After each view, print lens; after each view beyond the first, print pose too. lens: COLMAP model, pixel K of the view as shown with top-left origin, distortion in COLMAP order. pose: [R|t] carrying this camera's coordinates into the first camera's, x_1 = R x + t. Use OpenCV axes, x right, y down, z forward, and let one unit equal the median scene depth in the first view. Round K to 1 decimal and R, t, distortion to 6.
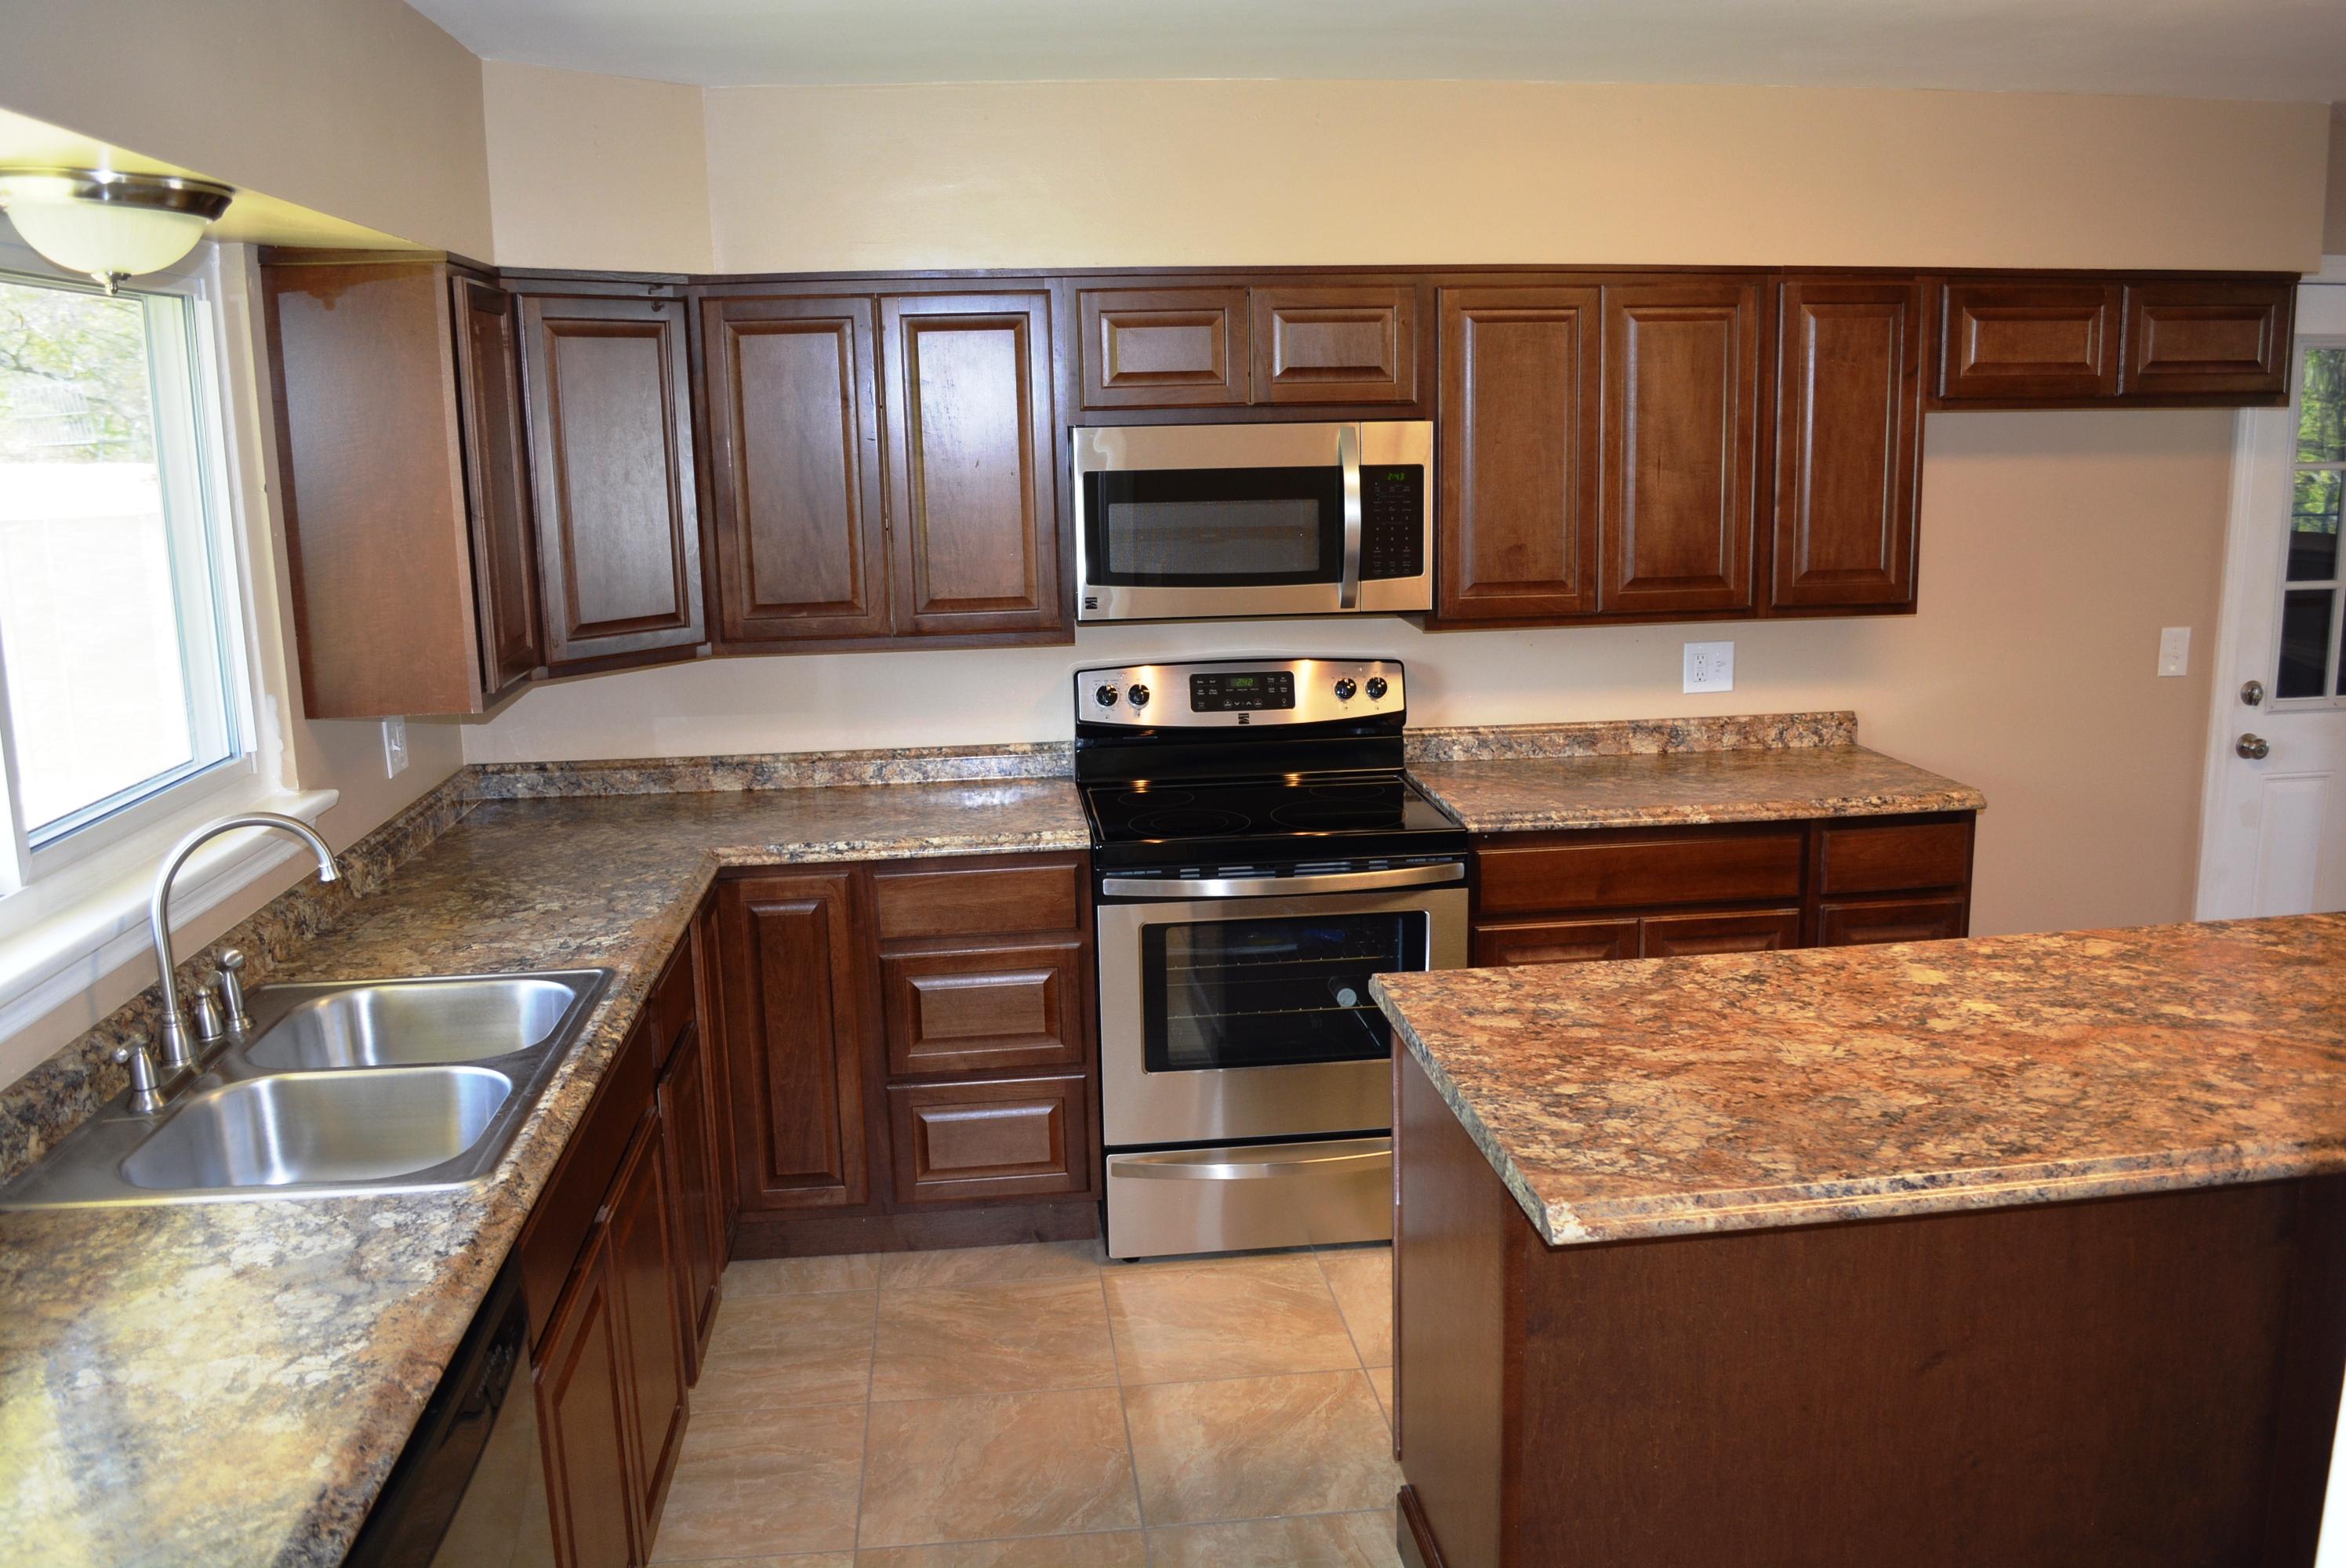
lens RADIAL K [[1848.7, 0, 1183.4], [0, 1848.7, 784.5], [0, 0, 1]] dist [-0.084153, 0.009896]
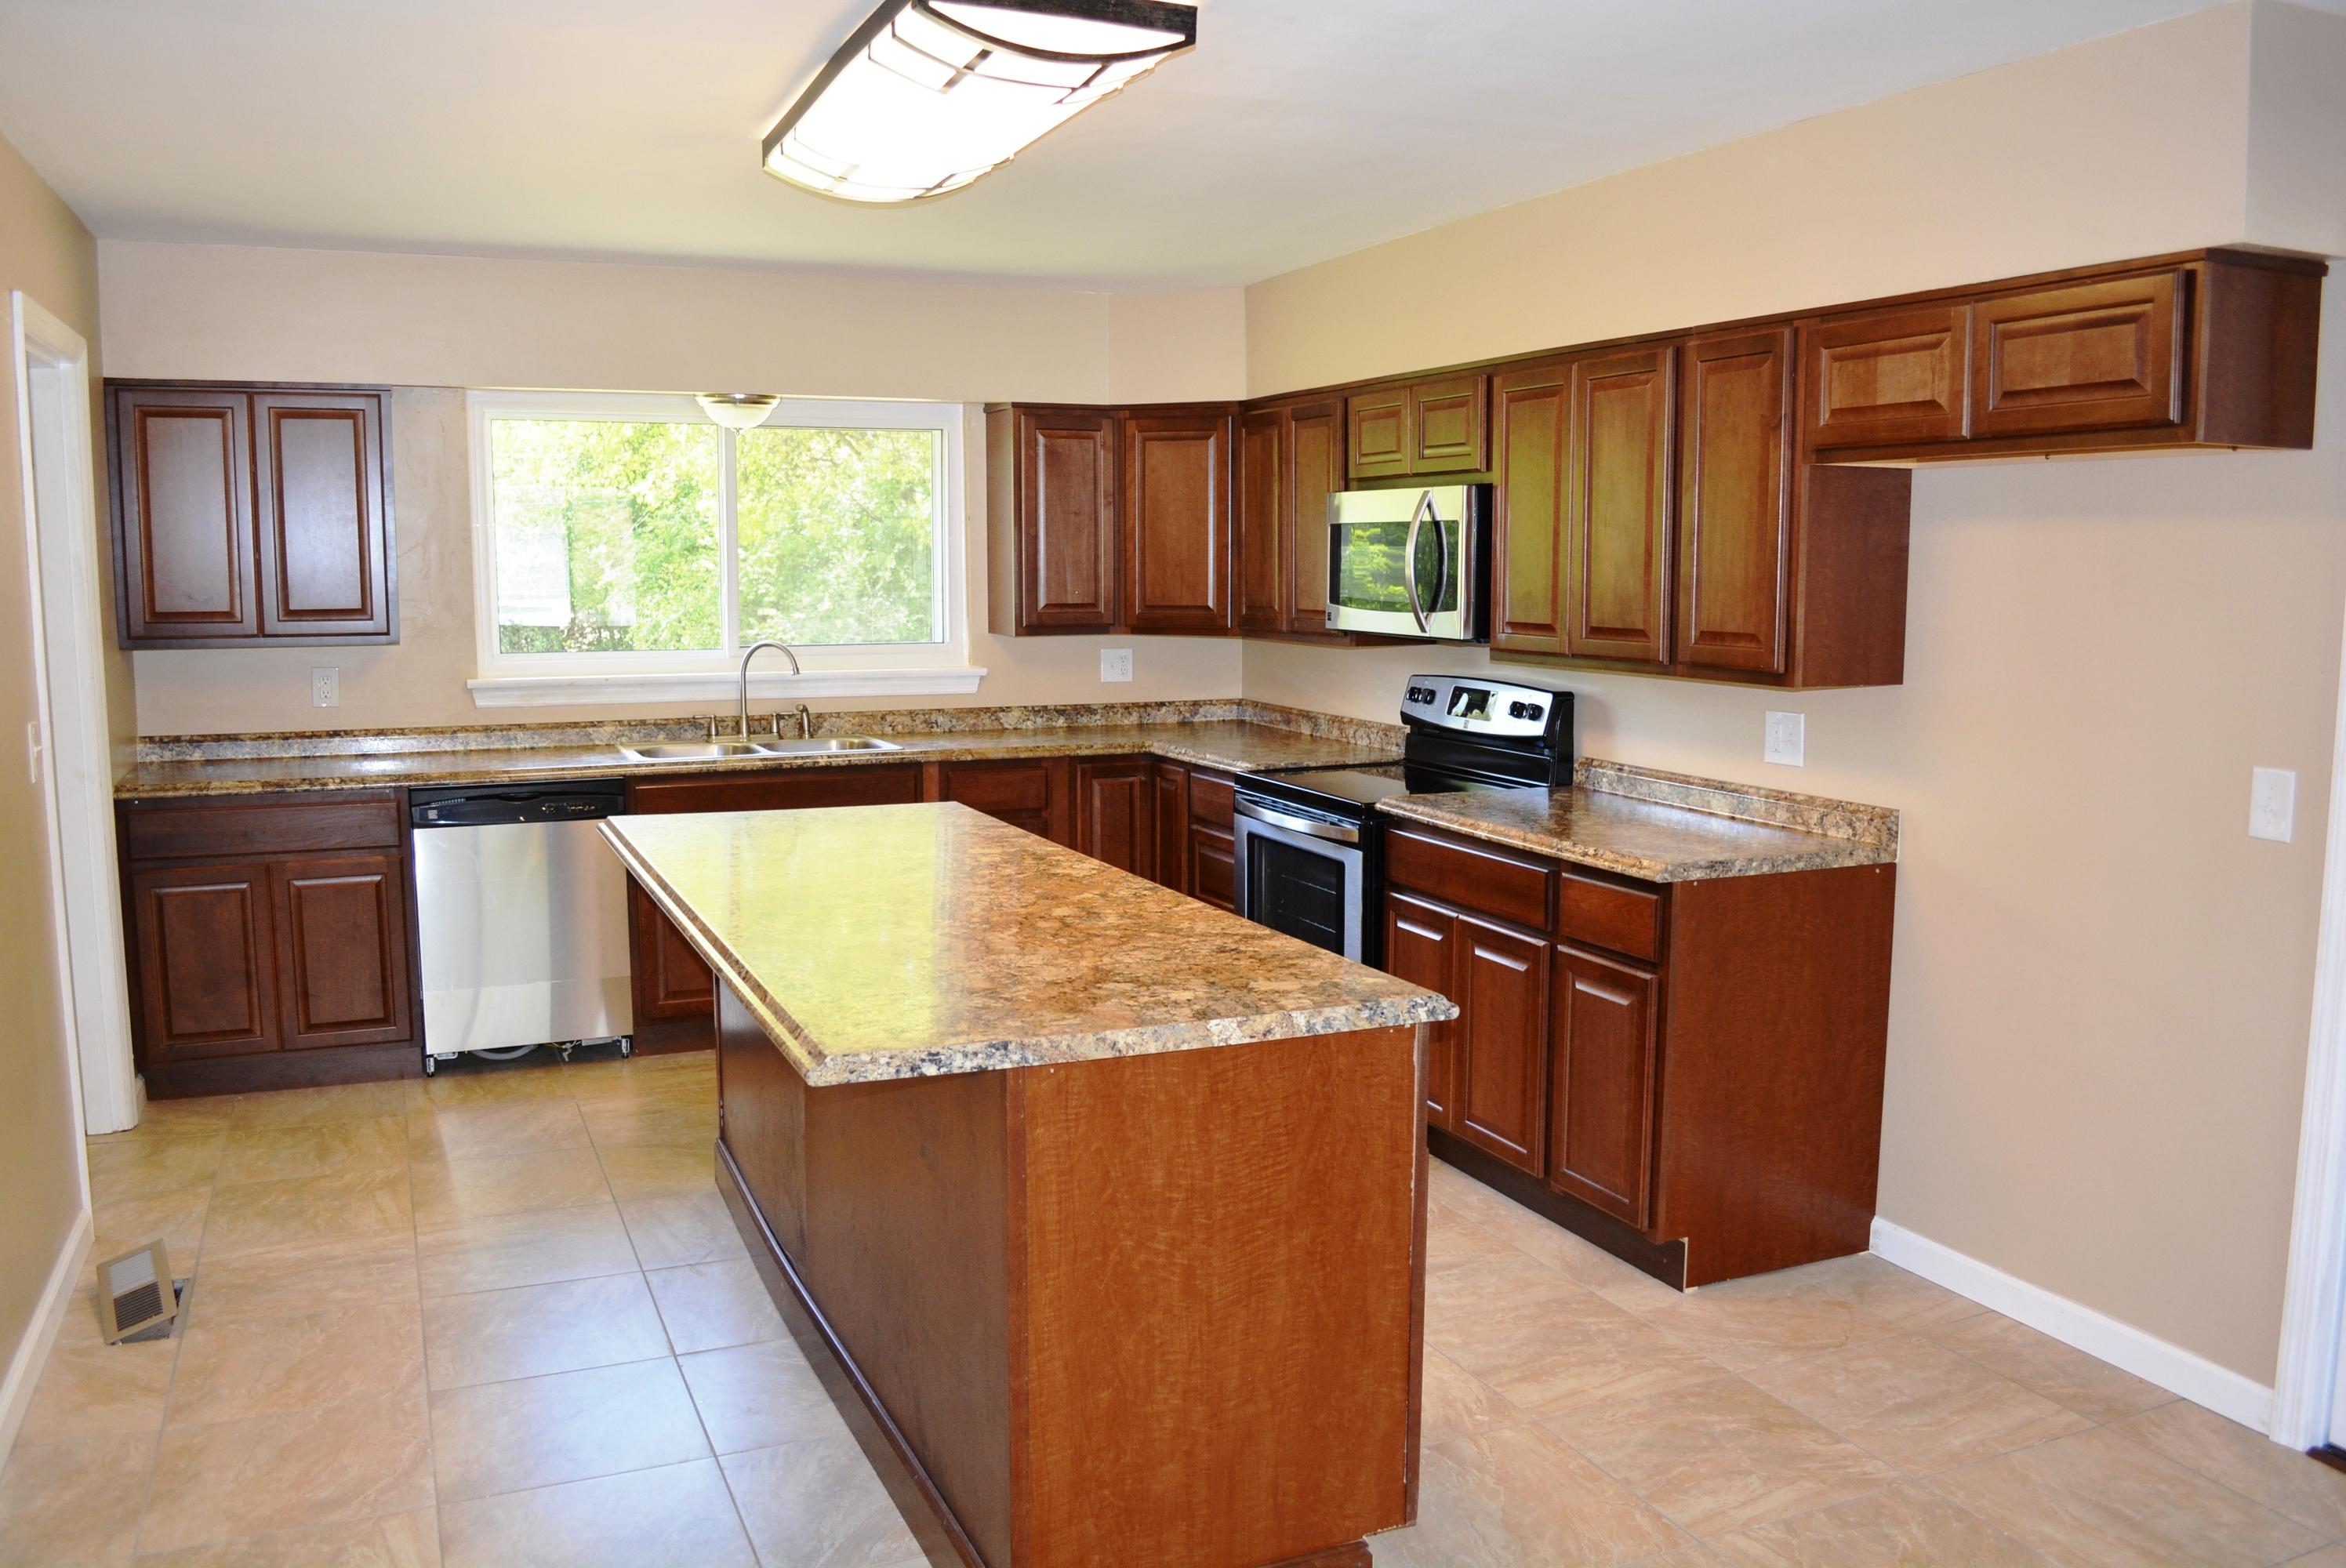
lens RADIAL K [[1848.7, 0, 1183.4], [0, 1848.7, 784.5], [0, 0, 1]] dist [-0.084153, 0.009896]
pose [[0.303906, 0.139649, -0.942412, 1.151801], [-0.192683, 0.977765, 0.082752, -0.062069], [0.933014, 0.156438, 0.324056, 0.420053]]
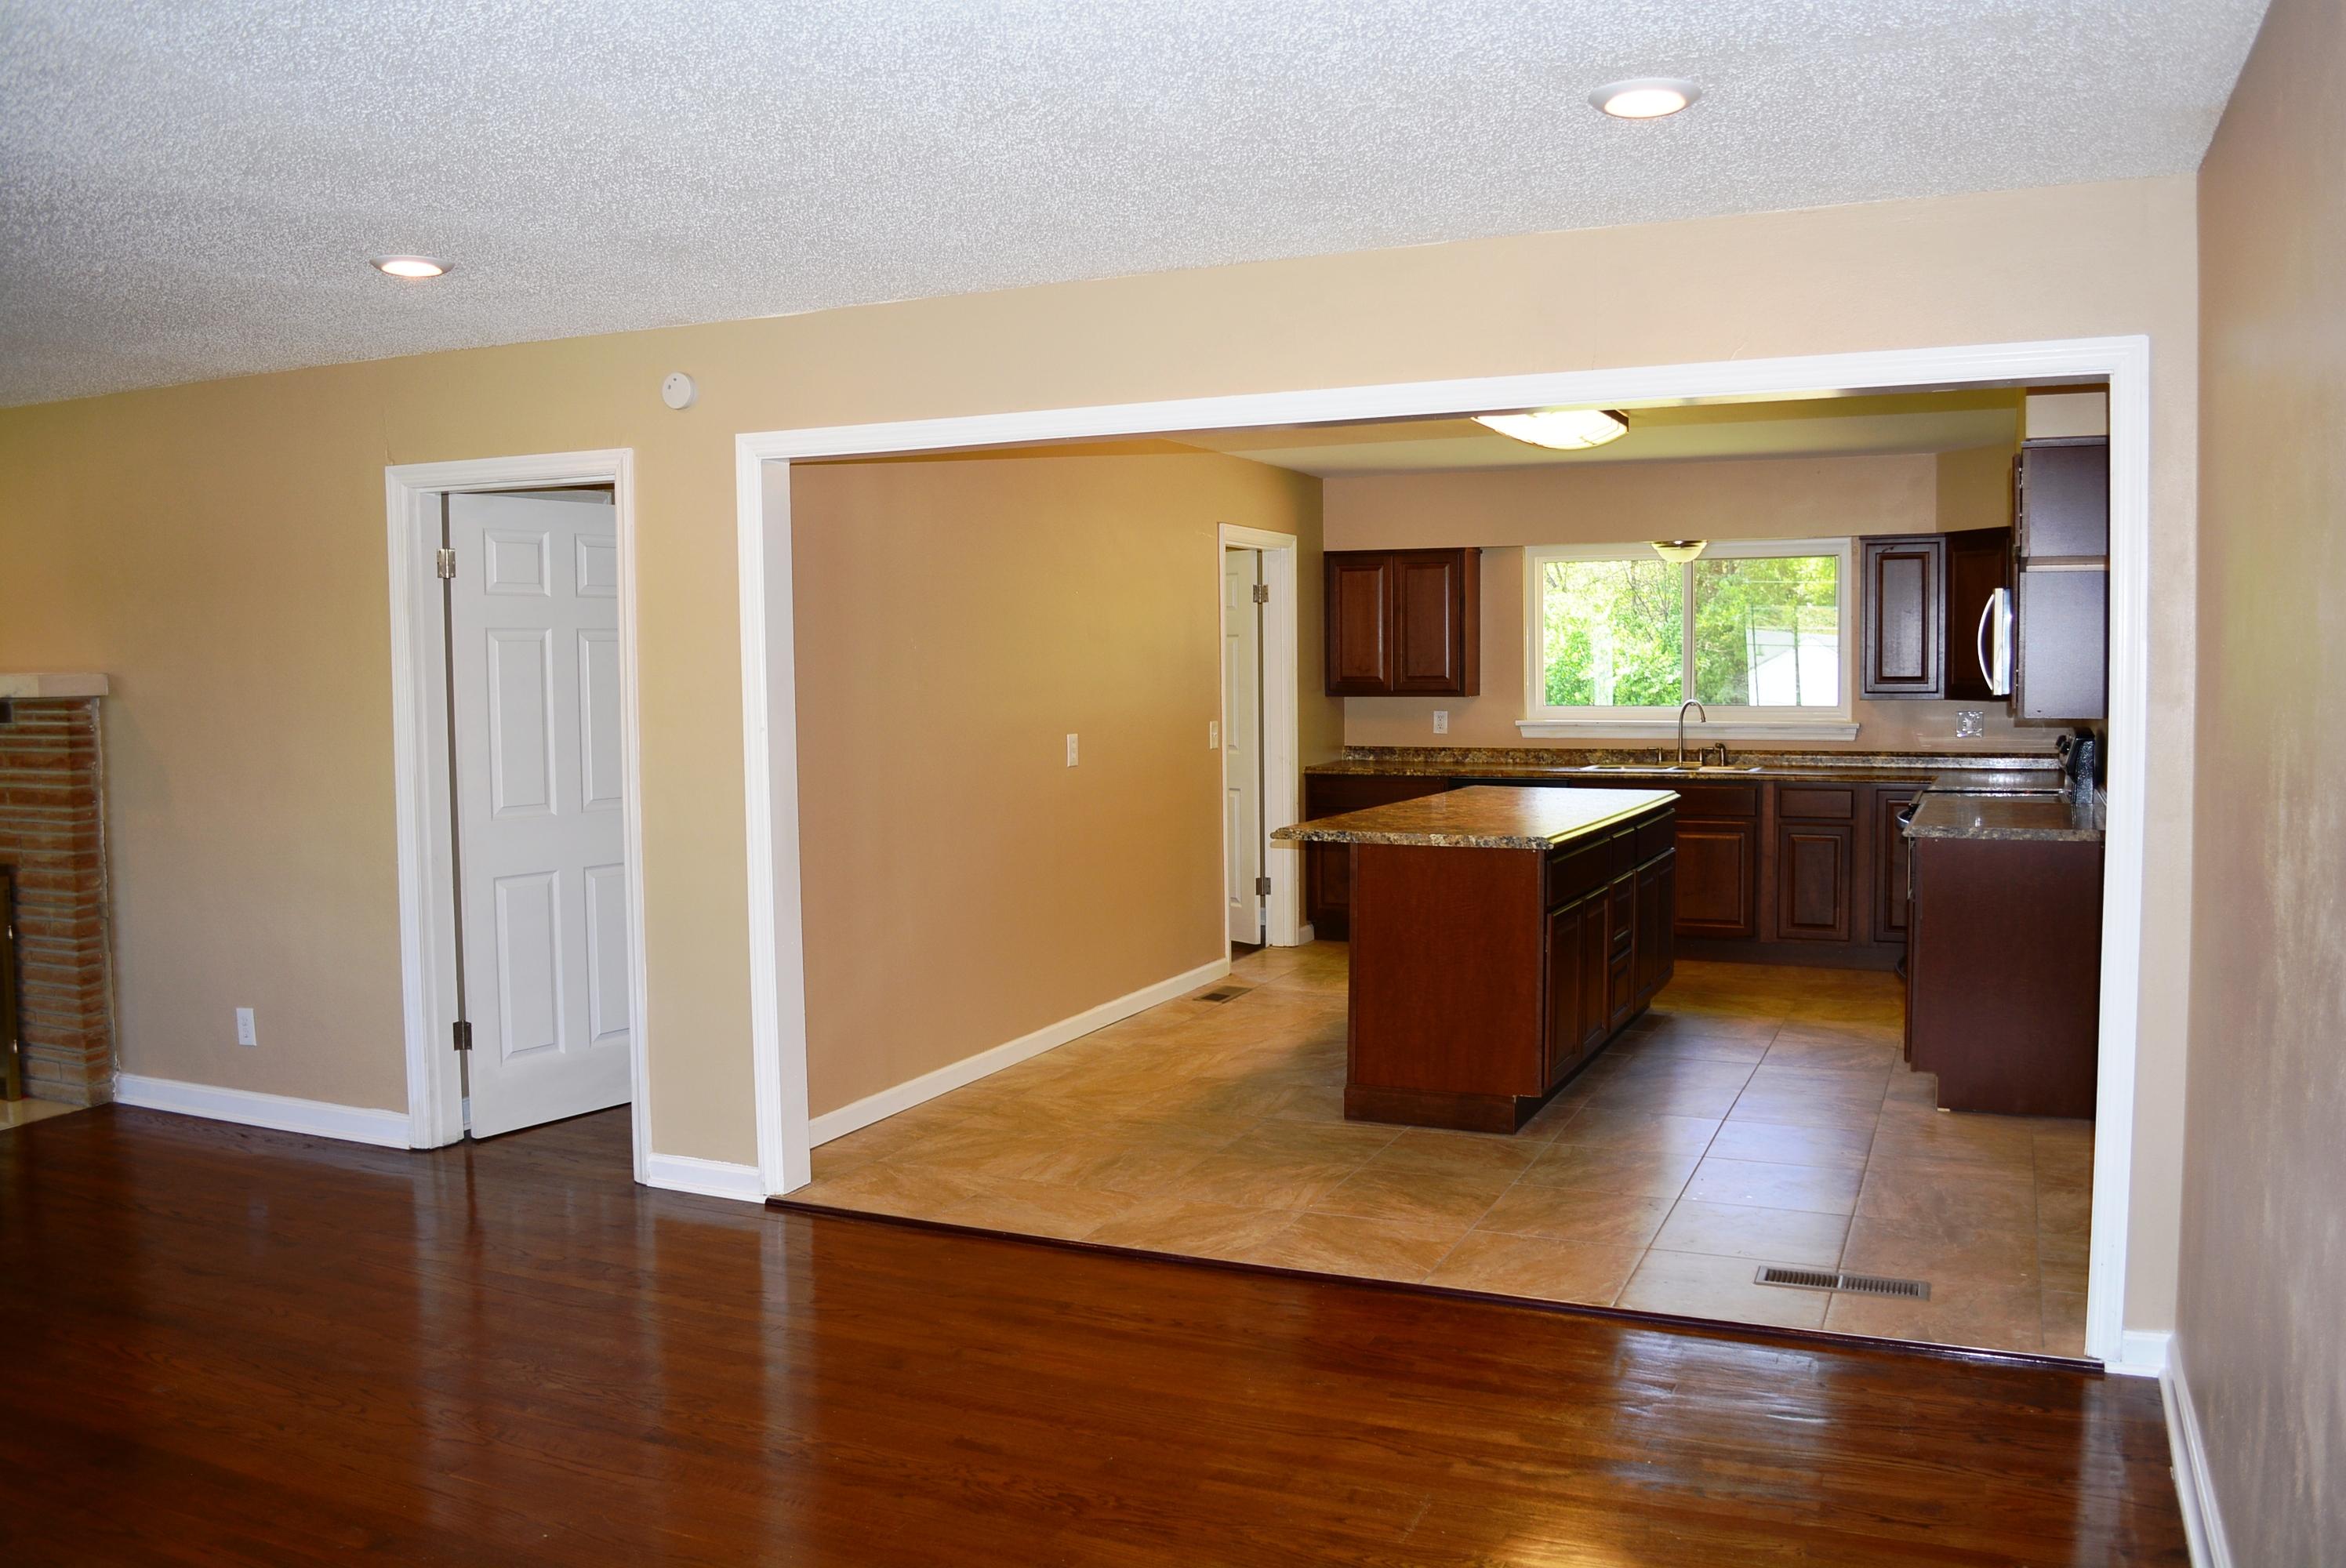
lens RADIAL K [[1848.7, 0, 1183.4], [0, 1848.7, 784.5], [0, 0, 1]] dist [-0.084153, 0.009896]
pose [[-0.502520, 0.083948, -0.860480, 1.871344], [-0.145025, 0.972988, 0.179618, -0.195931], [0.852315, 0.215053, -0.476772, 1.103725]]
